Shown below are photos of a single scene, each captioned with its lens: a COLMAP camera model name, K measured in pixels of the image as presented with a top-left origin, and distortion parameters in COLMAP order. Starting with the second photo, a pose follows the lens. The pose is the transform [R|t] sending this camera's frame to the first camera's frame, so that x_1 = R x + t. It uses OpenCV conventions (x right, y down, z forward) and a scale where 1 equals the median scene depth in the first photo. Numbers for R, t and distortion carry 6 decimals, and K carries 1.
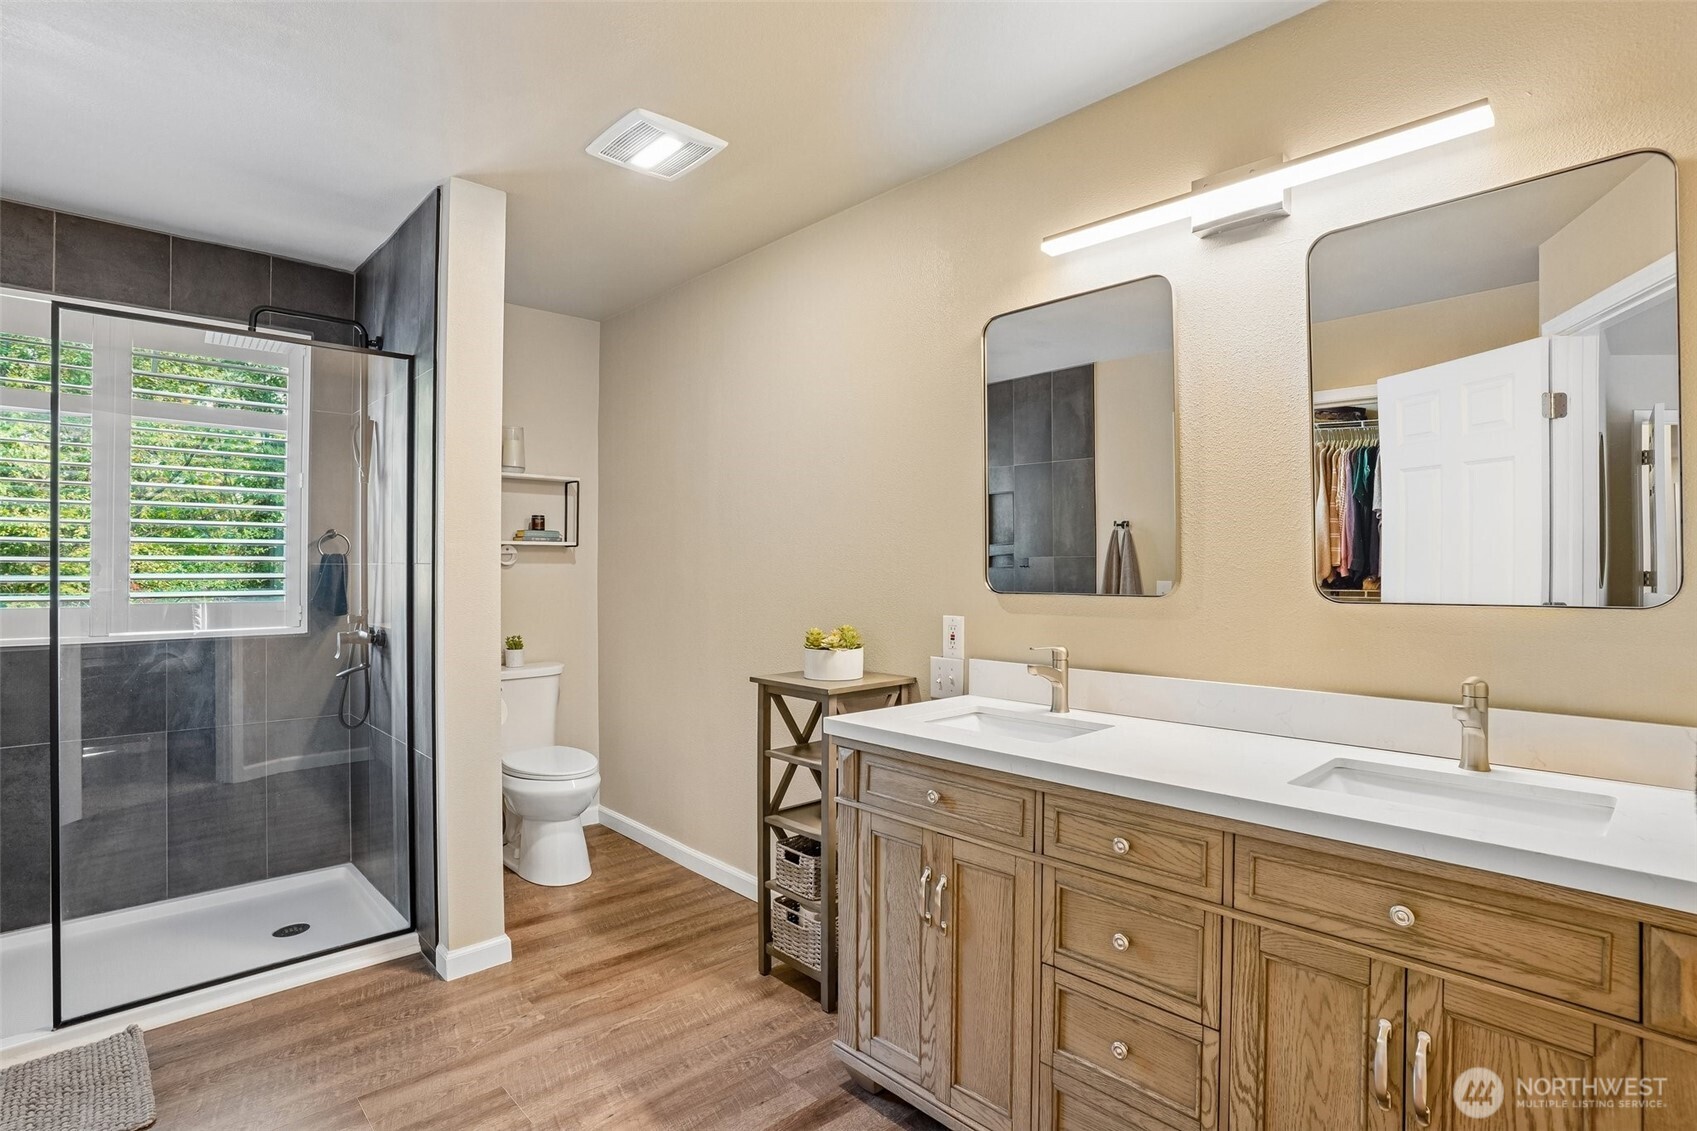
lens RADIAL K [[839.5, 0, 842.7], [0, 839.5, 568.8], [0, 0, 1]] dist [-0.037003, 0.000882]
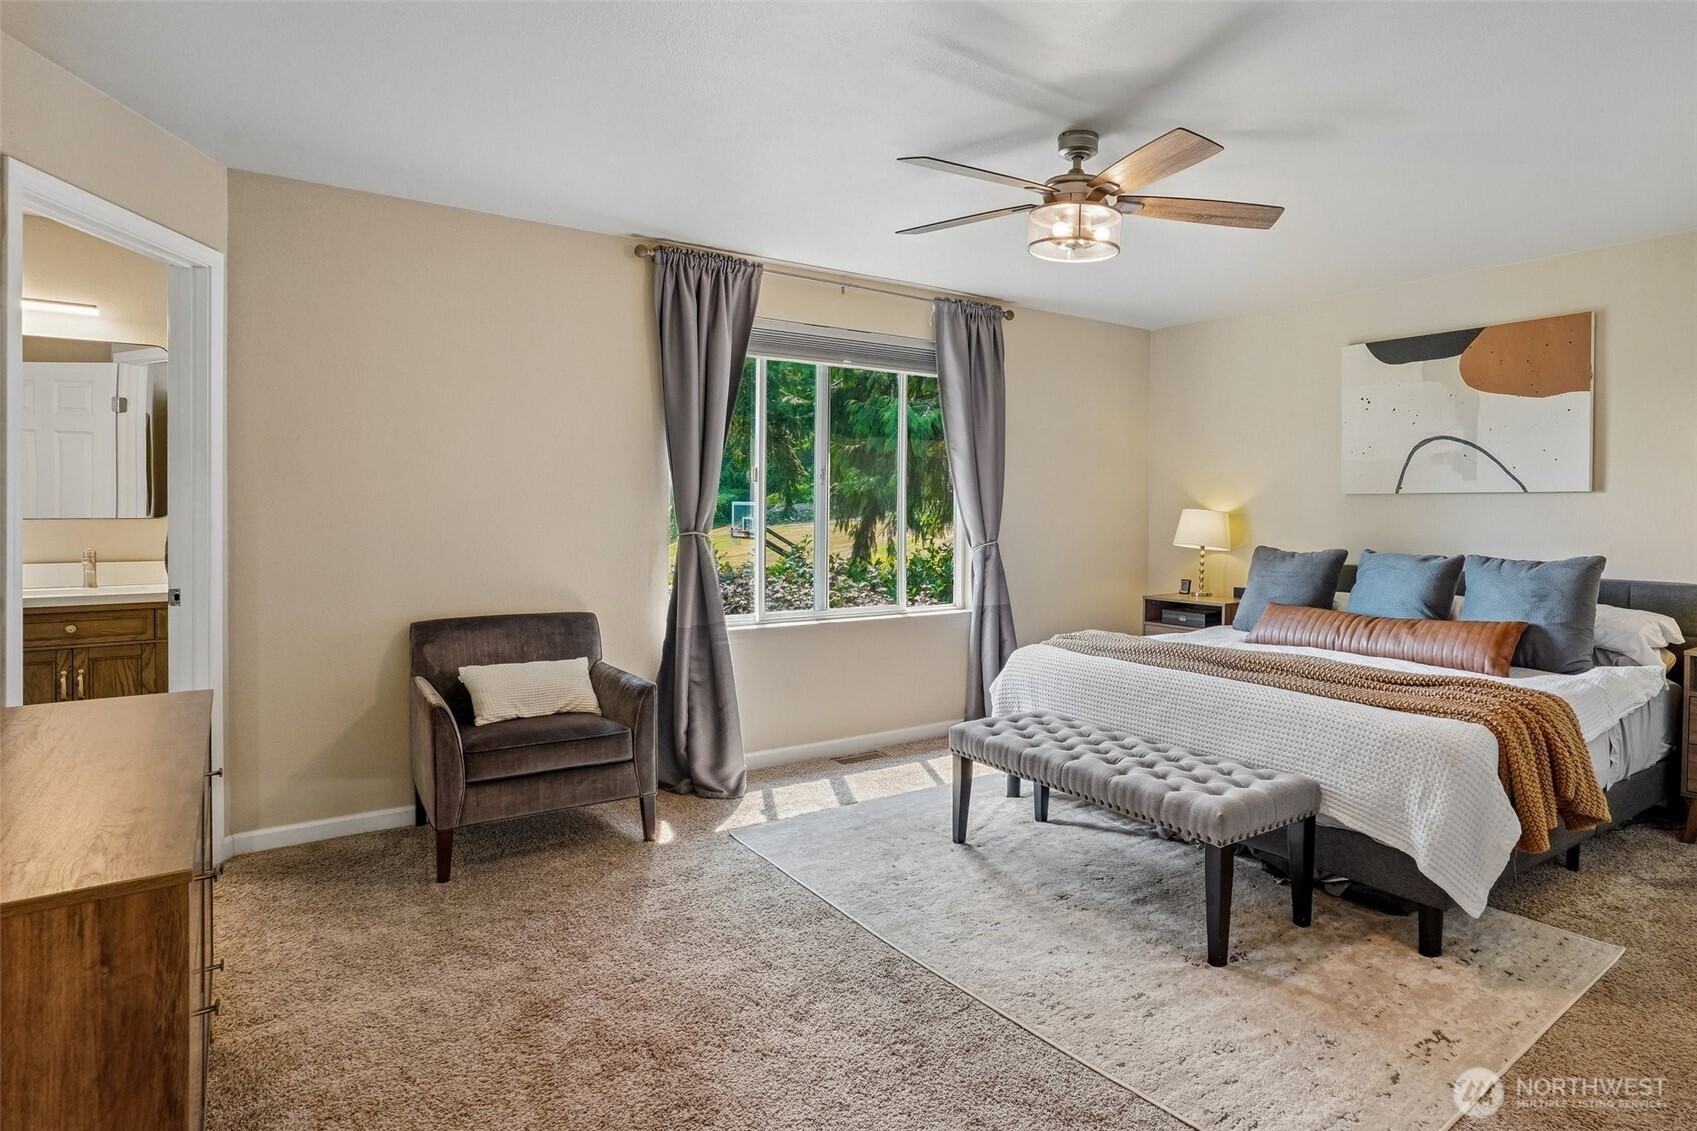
lens RADIAL K [[943.8, 0, 958.2], [0, 943.8, 513.8], [0, 0, 1]] dist [-0.026134, 0.001603]
pose [[0.105980, -0.002552, 0.994365, -2.024750], [-0.008548, 0.999957, 0.003478, 0.001438], [-0.994332, -0.008868, 0.105953, -2.227204]]
